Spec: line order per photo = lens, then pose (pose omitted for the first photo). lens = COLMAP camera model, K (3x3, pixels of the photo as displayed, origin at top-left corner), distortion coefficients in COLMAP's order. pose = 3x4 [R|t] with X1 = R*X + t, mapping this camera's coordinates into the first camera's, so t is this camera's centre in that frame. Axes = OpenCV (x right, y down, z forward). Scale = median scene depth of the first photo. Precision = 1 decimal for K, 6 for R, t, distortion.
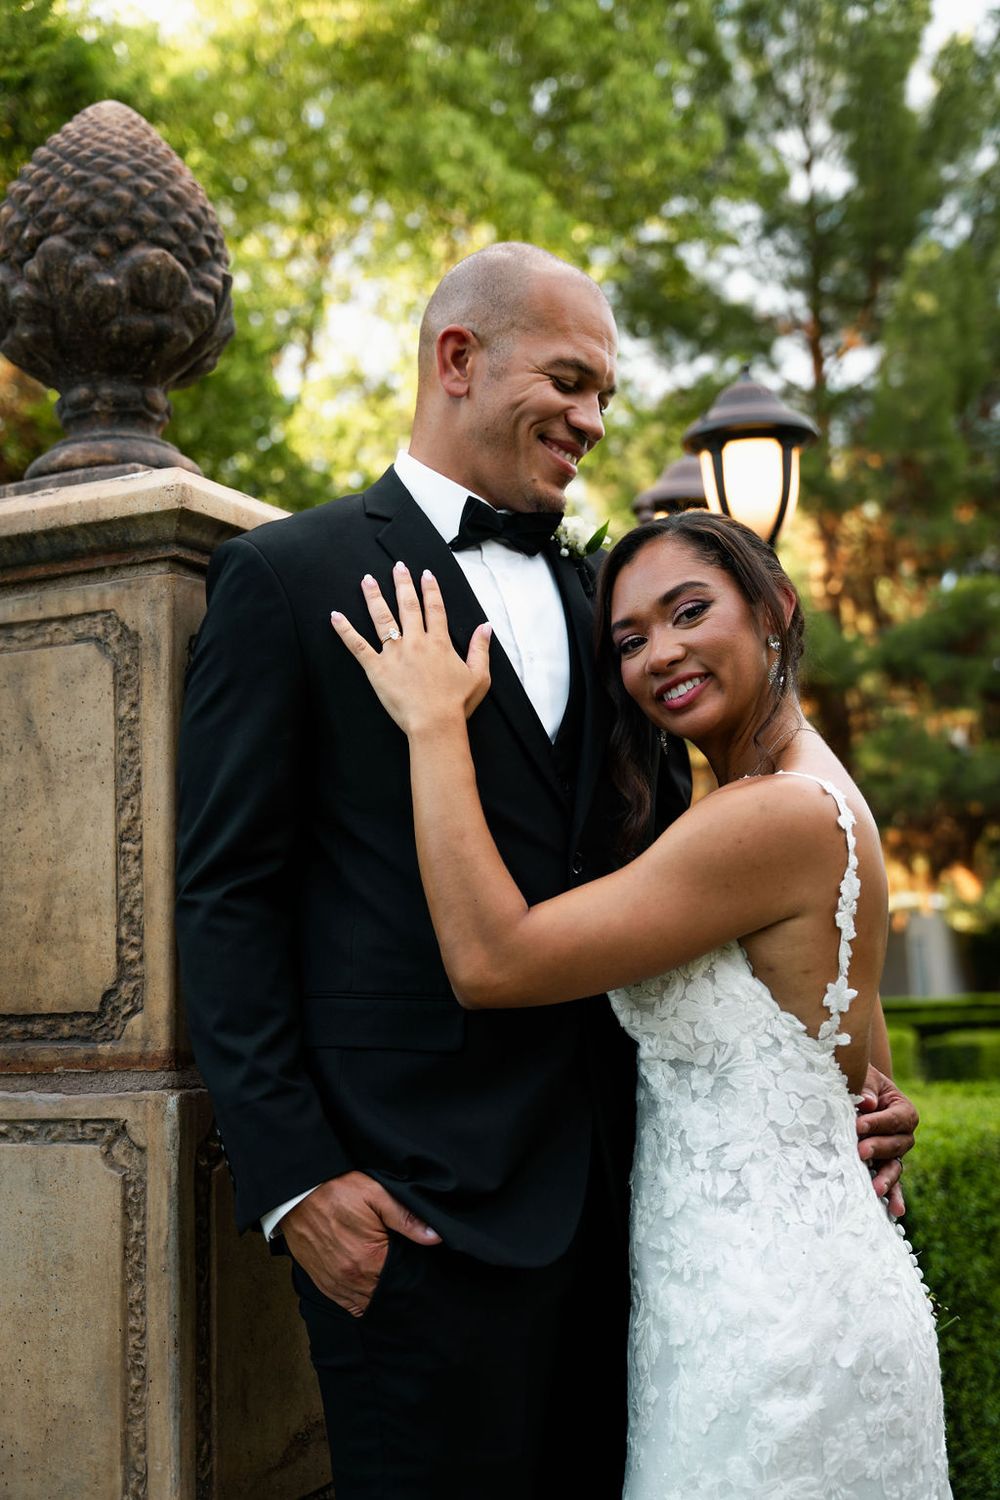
lens RADIAL K [[1815.9, 0, 506.8], [0, 1815.9, 759.2], [0, 0, 1]] dist [0.018264, 0.000000]
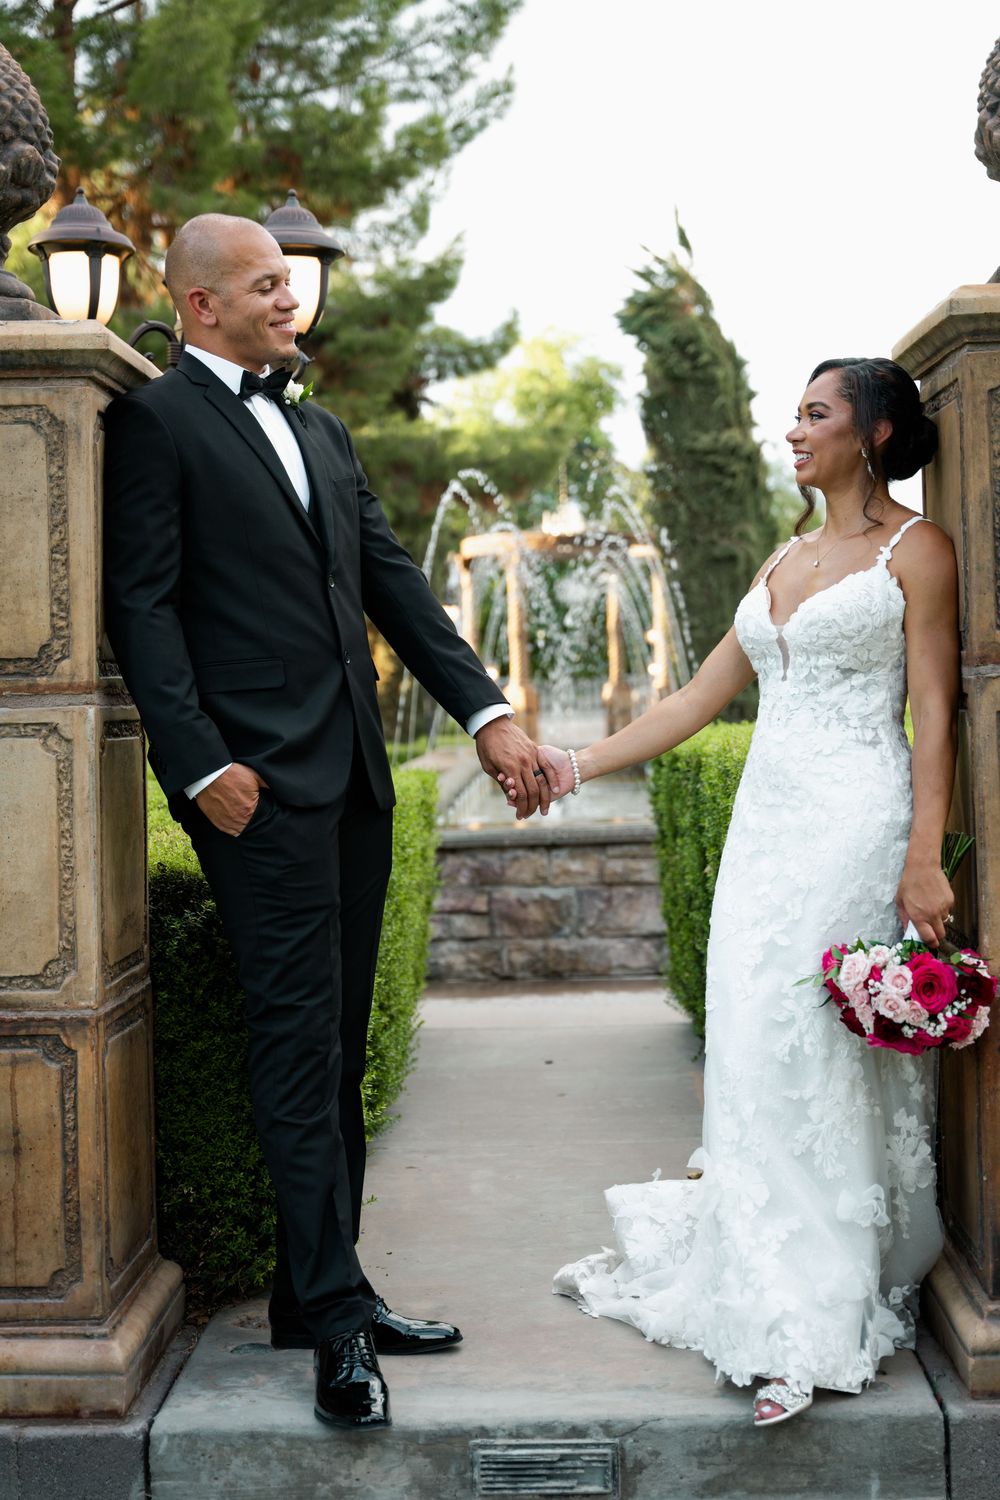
lens RADIAL K [[2199.0, 0, 503.4], [0, 2199.0, 750.3], [0, 0, 1]] dist [0.037643, 0.000000]
pose [[0.917149, 0.012678, 0.398342, -0.616574], [-0.067574, 0.989969, 0.124075, -0.050514], [-0.392773, -0.140713, 0.908807, -0.946579]]
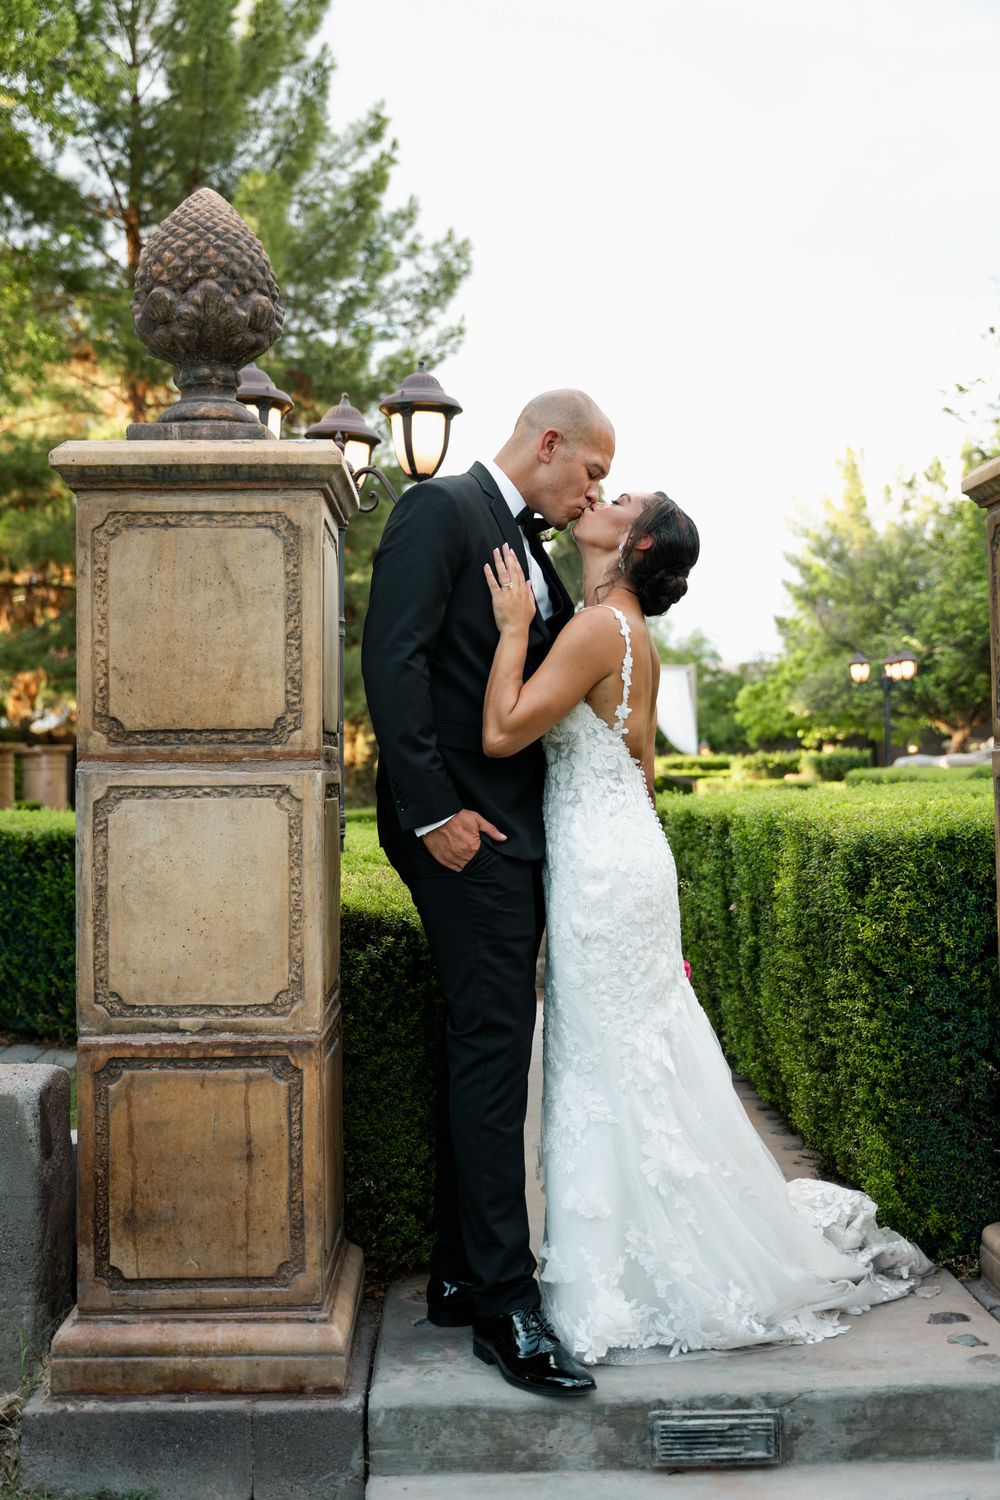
lens RADIAL K [[1577.7, 0, 505.6], [0, 1577.7, 752.9], [0, 0, 1]] dist [0.009084, 0.000000]
pose [[0.894570, 0.035875, 0.445486, -0.725448], [-0.080869, 0.993313, 0.082398, 0.010010], [-0.439551, -0.109736, 0.891489, -0.553494]]
